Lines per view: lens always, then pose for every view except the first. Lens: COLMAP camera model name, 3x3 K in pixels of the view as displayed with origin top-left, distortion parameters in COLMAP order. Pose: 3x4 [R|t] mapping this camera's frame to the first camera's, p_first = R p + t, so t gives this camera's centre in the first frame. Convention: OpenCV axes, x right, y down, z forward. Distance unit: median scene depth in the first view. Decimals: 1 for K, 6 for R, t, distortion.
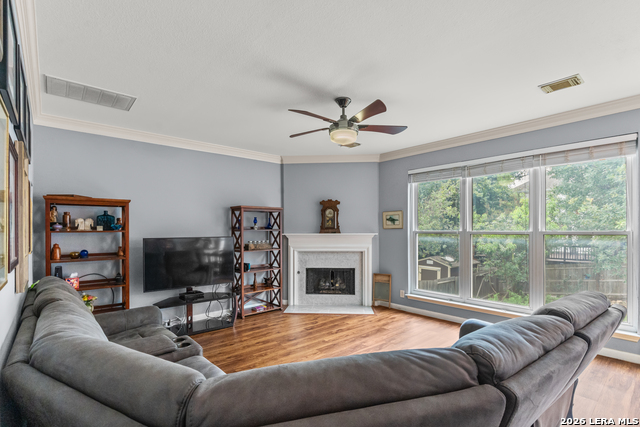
lens RADIAL K [[313.5, 0, 320.8], [0, 313.5, 225.3], [0, 0, 1]] dist [0.000029, 0.000023]
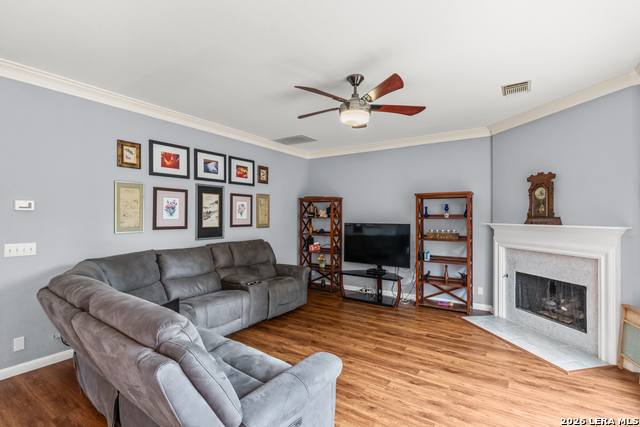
lens RADIAL K [[302.1, 0, 320.0], [0, 302.1, 213.5], [0, 0, 1]] dist [-0.001081, -0.000314]
pose [[0.258950, -0.005701, -0.965874, 0.637699], [0.006515, 0.999970, -0.004155, 0.003202], [0.965869, -0.005217, 0.258979, 0.482376]]
